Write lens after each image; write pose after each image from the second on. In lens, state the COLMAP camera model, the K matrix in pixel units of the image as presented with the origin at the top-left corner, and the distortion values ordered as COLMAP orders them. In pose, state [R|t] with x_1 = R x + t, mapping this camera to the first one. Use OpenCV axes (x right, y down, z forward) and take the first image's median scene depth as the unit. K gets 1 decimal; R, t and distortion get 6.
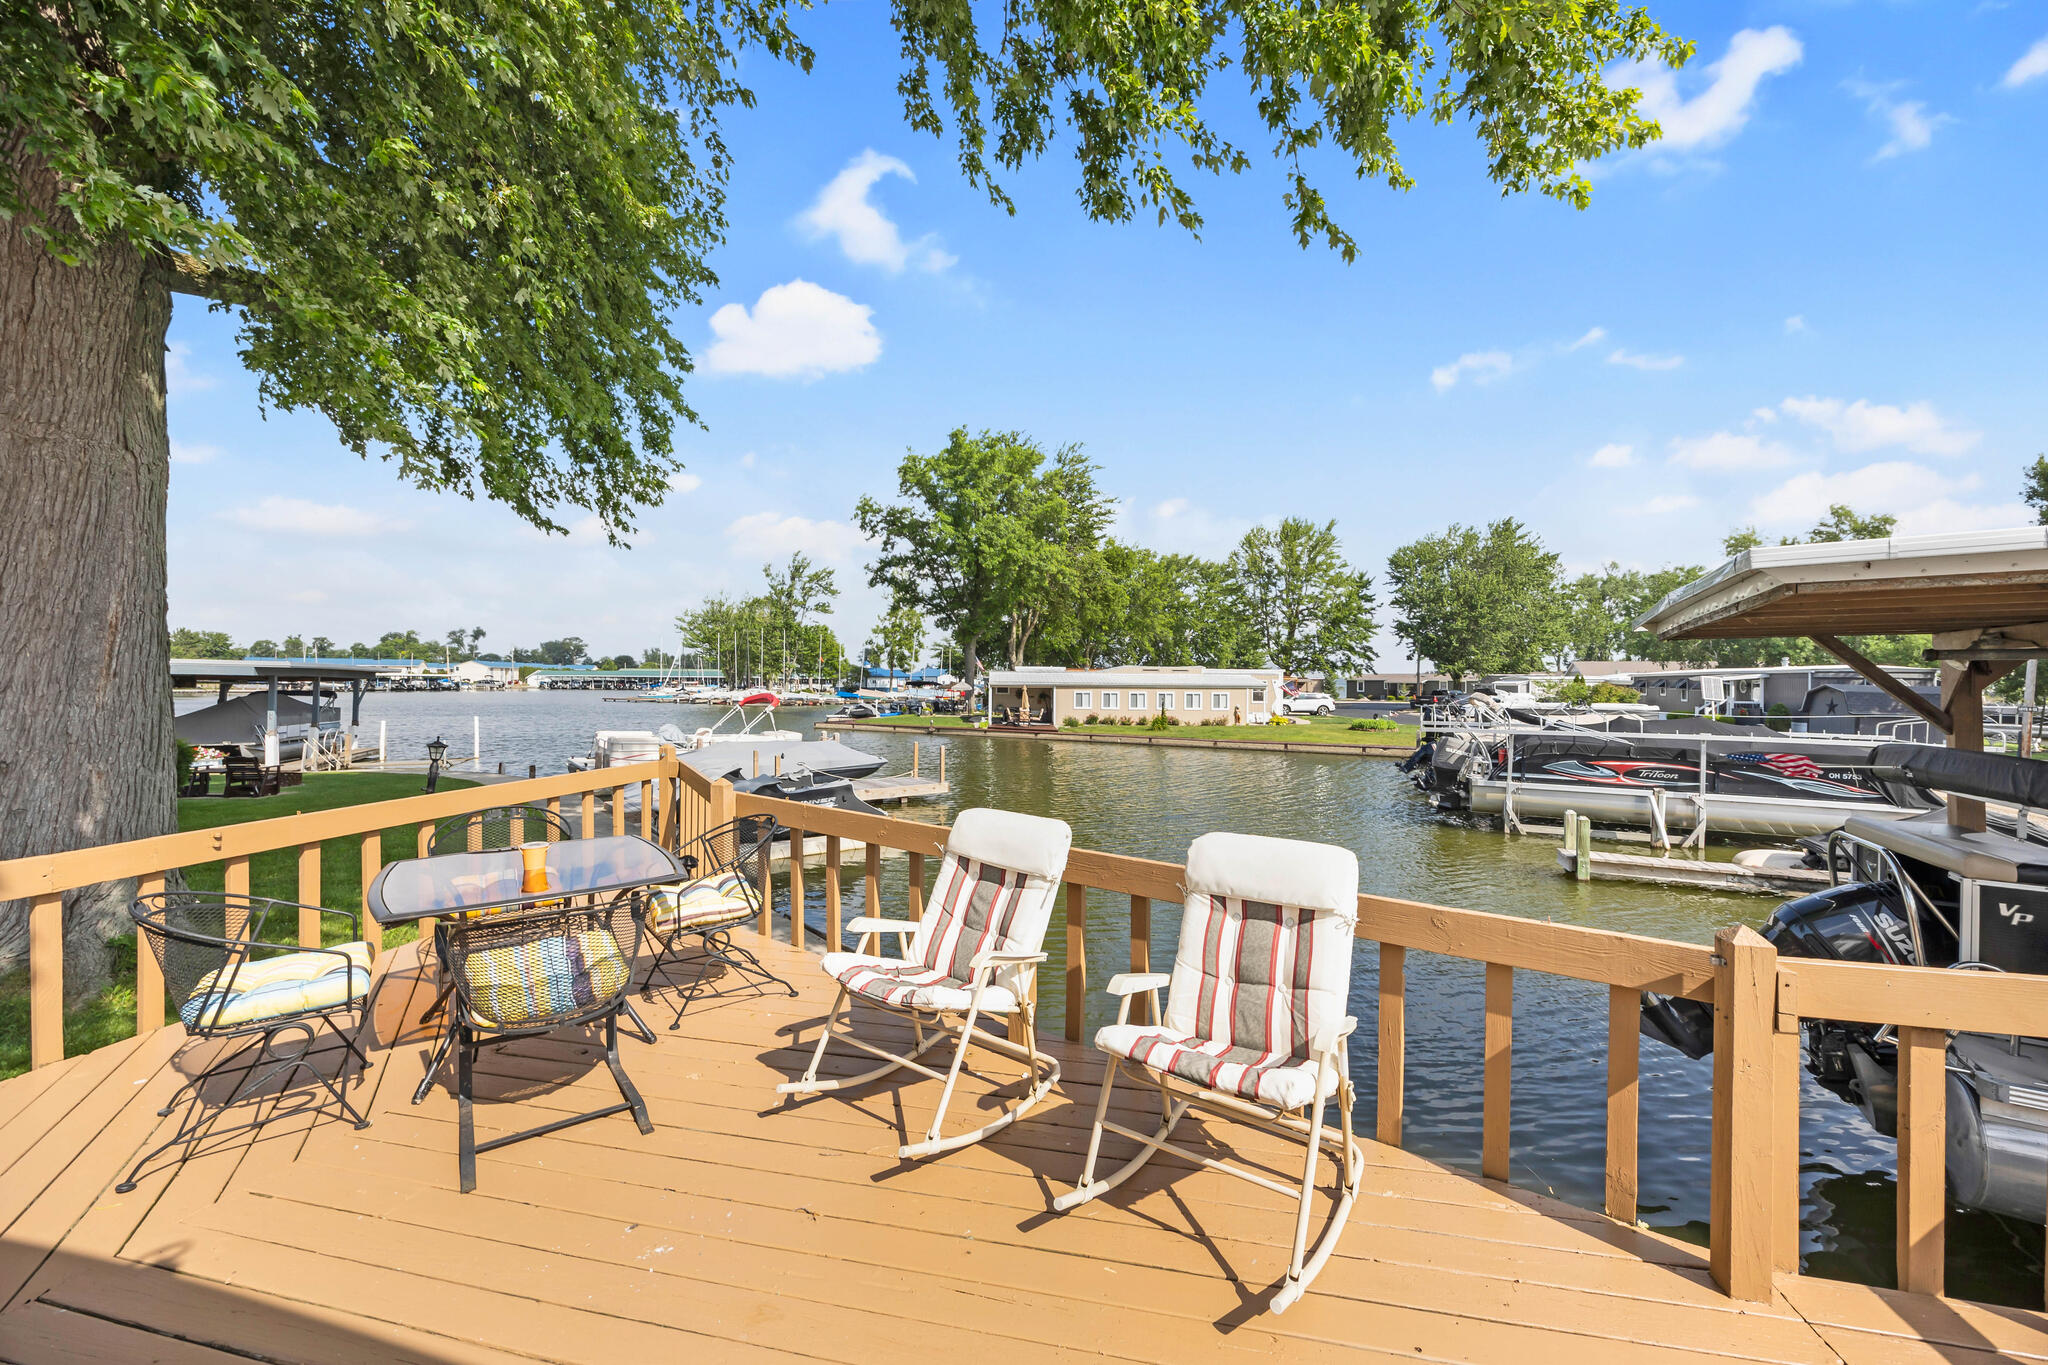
lens RADIAL K [[785.5, 0, 1030.2], [0, 785.5, 681.4], [0, 0, 1]] dist [-0.004090, -0.000274]
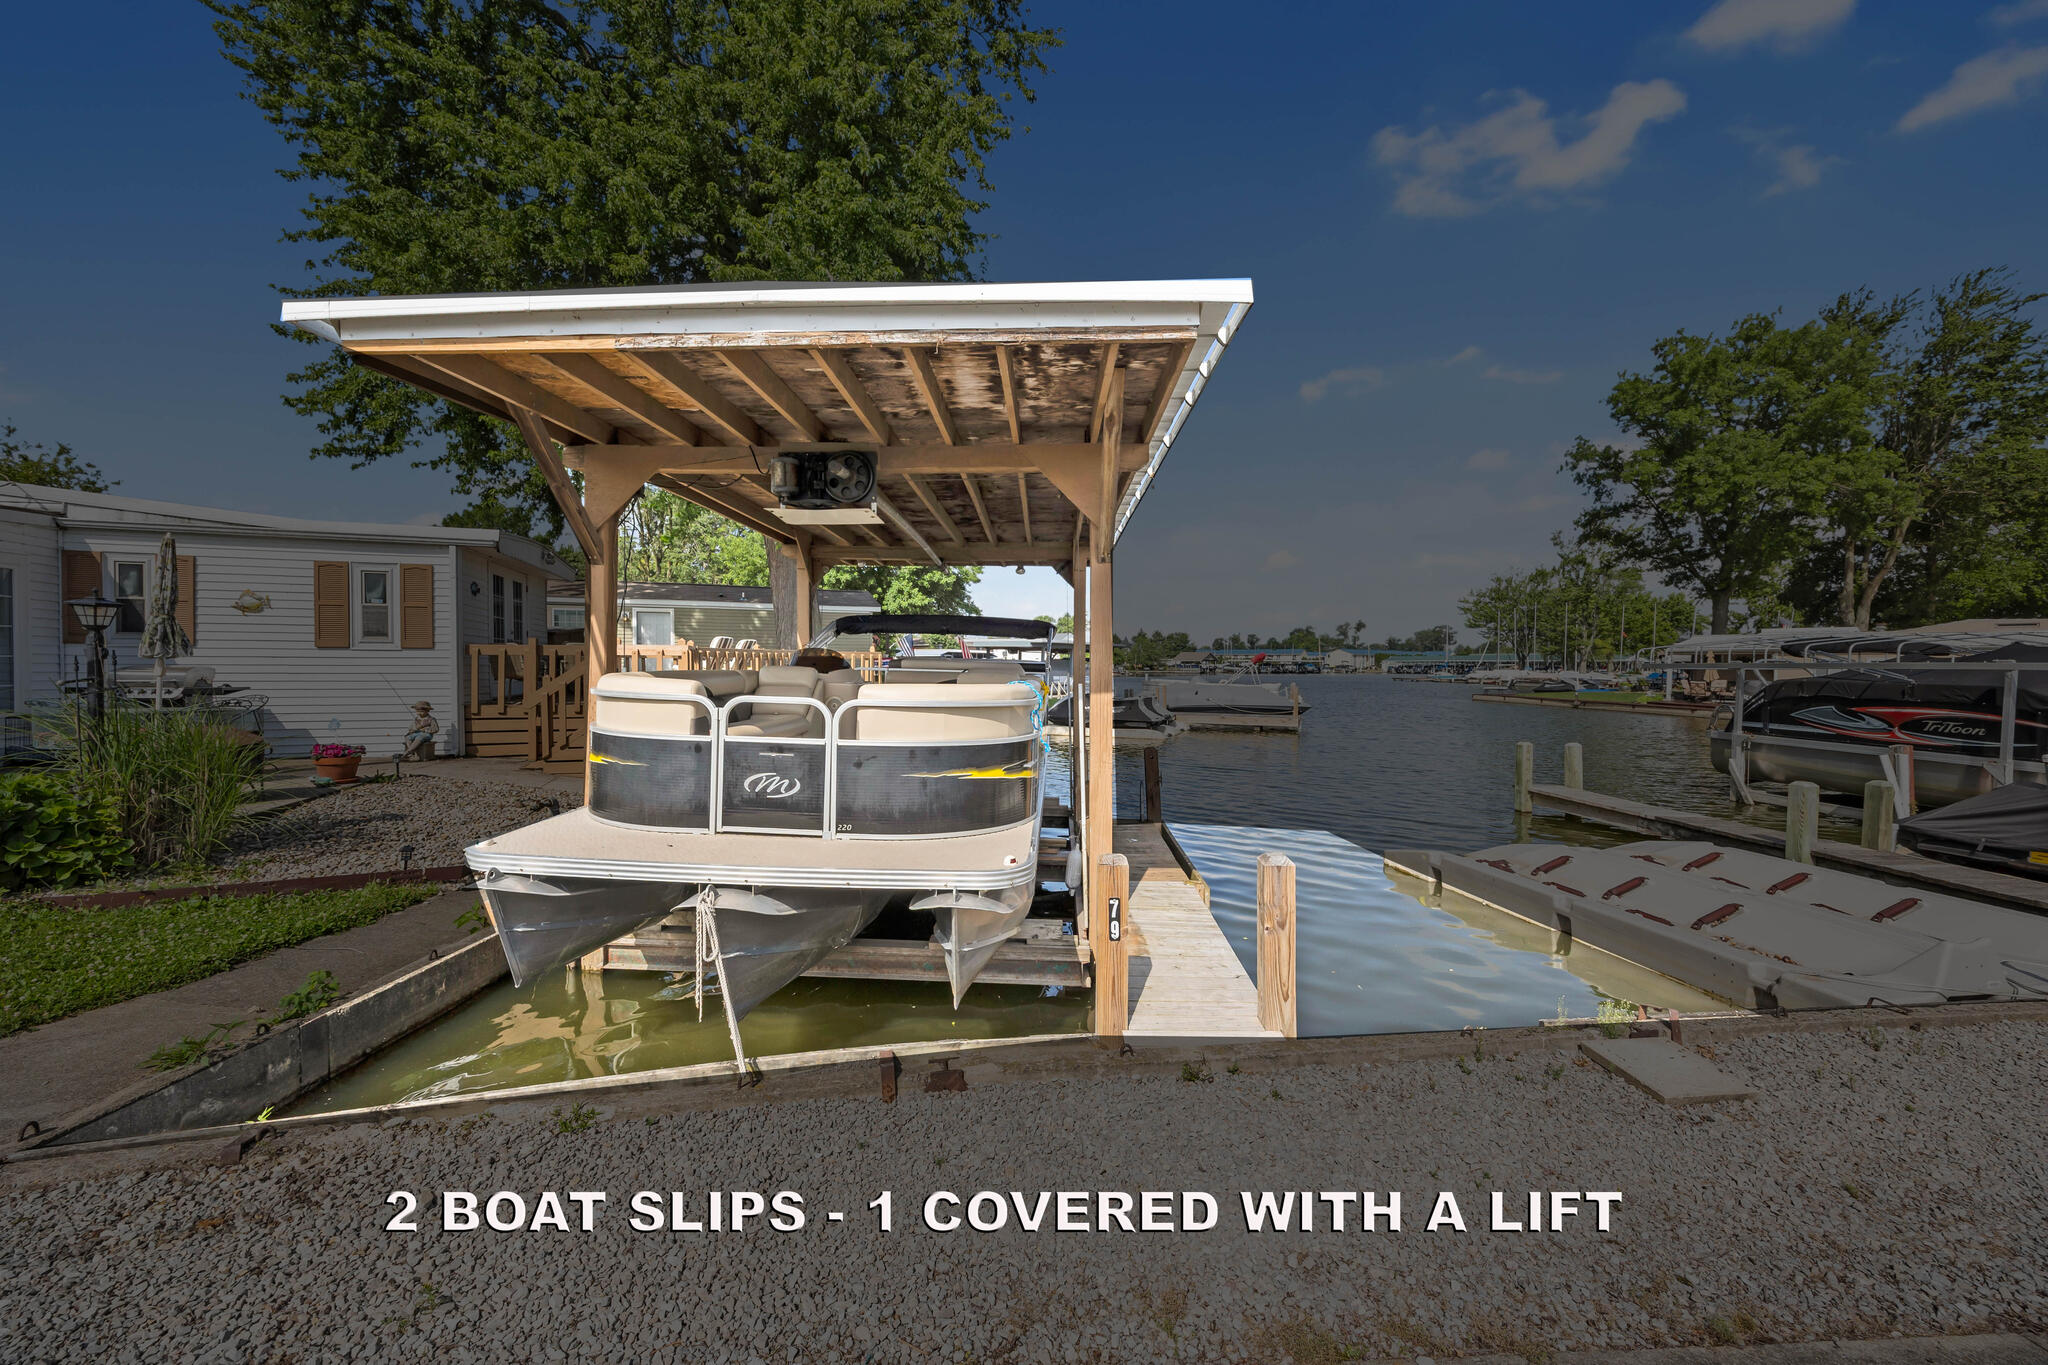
lens RADIAL K [[785.5, 0, 986.4], [0, 785.5, 682.4], [0, 0, 1]] dist [-0.004090, -0.000274]
pose [[0.459700, 0.016387, -0.887923, 0.274361], [-0.004021, 0.999858, 0.016371, 0.020829], [0.888065, -0.003955, 0.459700, 0.009902]]
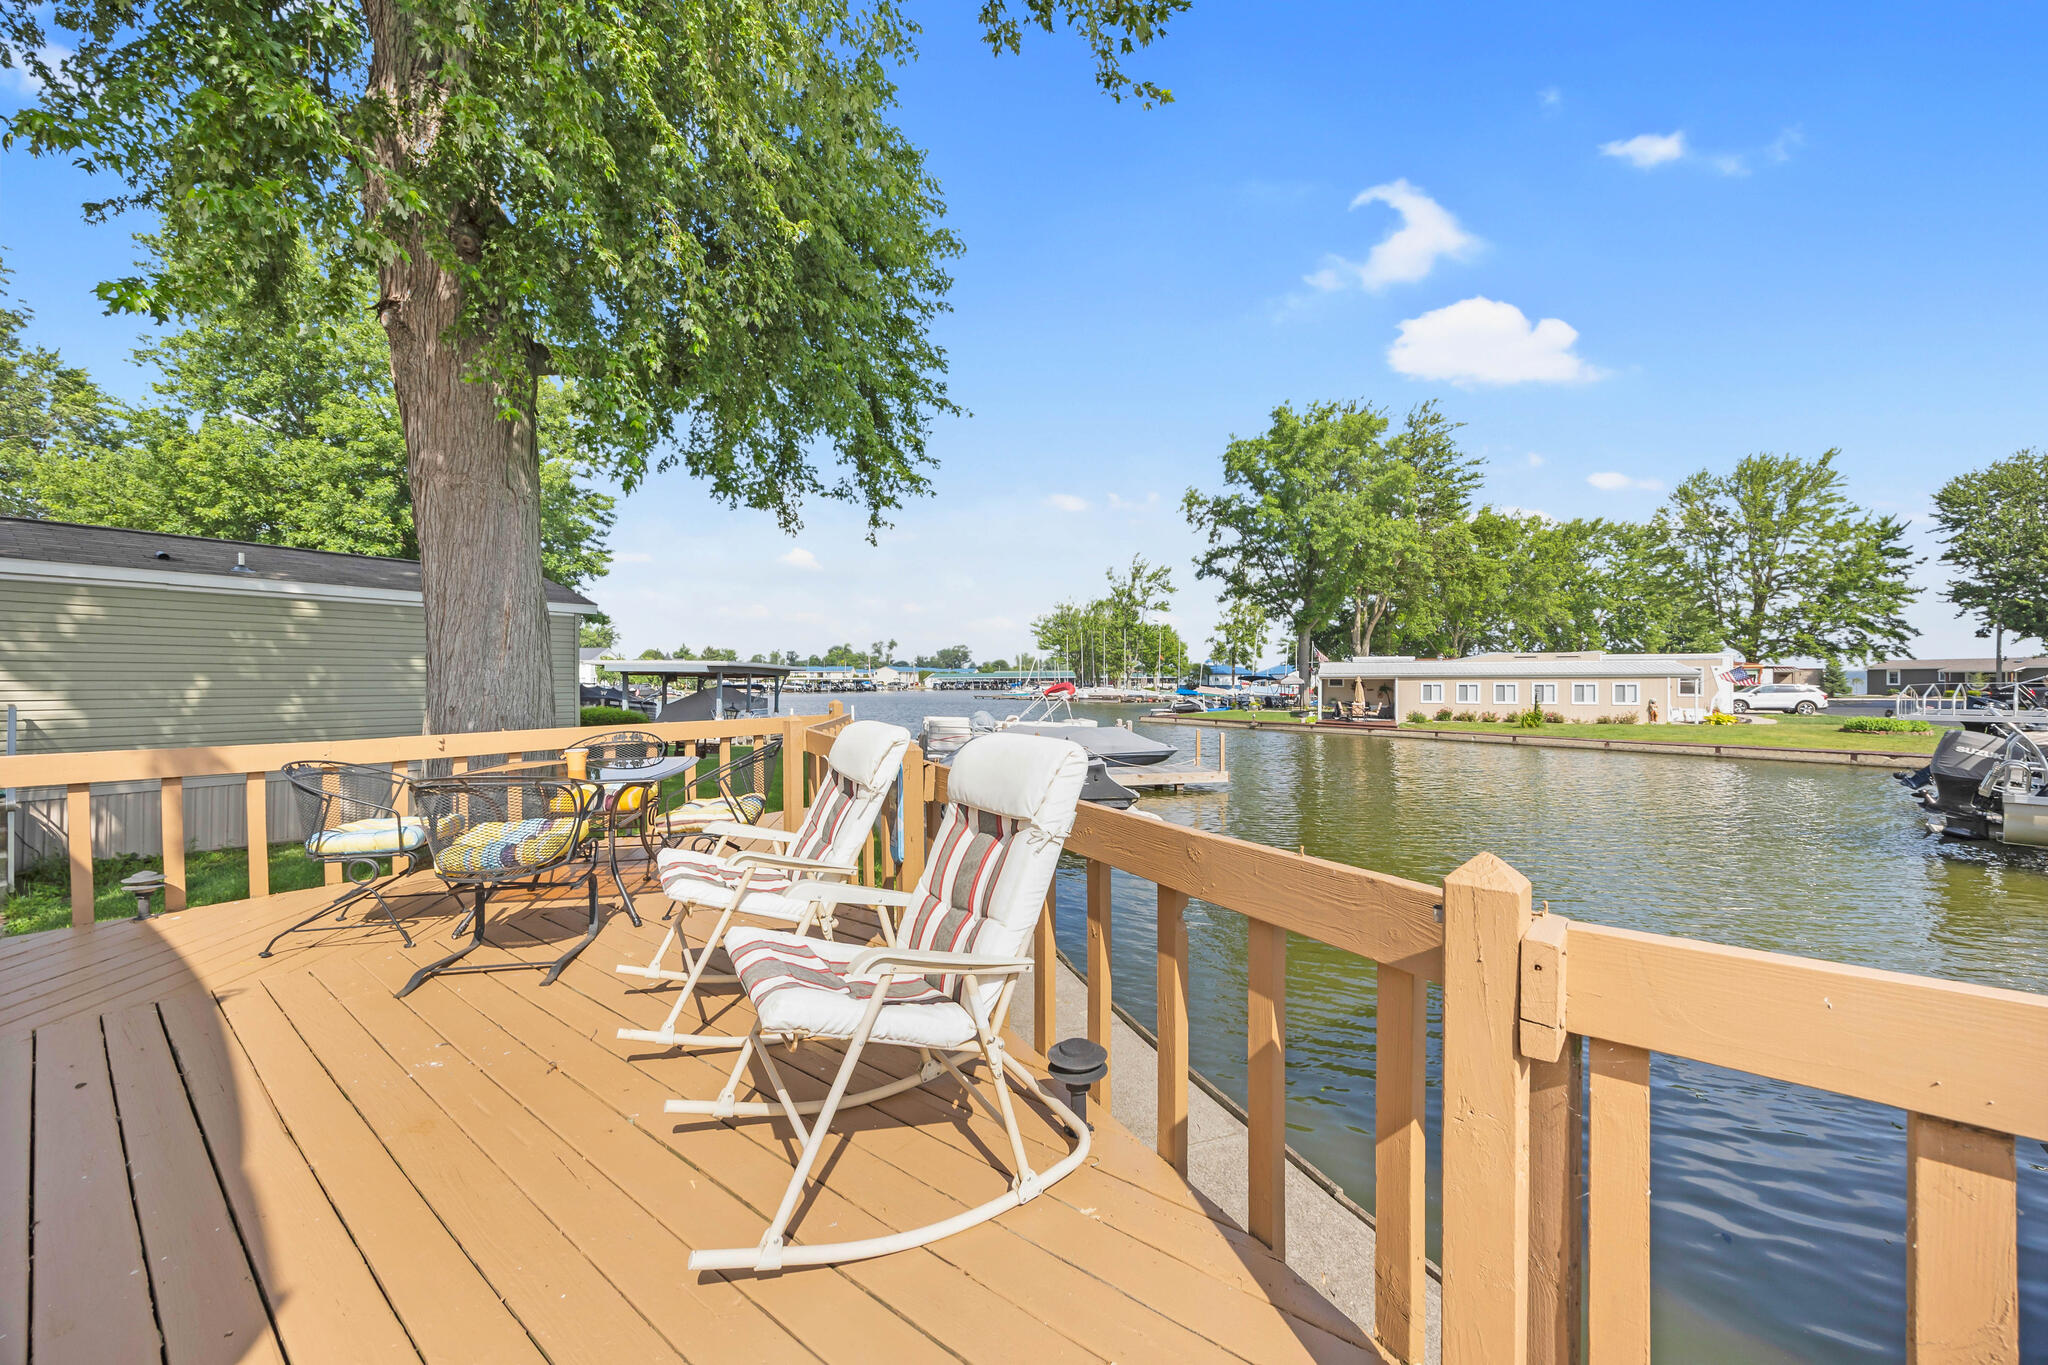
lens RADIAL K [[785.5, 0, 1024.1], [0, 785.5, 686.6], [0, 0, 1]] dist [-0.004090, -0.000274]
pose [[0.898983, -0.007086, -0.437926, 0.032834], [0.009631, 0.999947, 0.003590, 0.007356], [0.437877, -0.007445, 0.899004, 0.014542]]
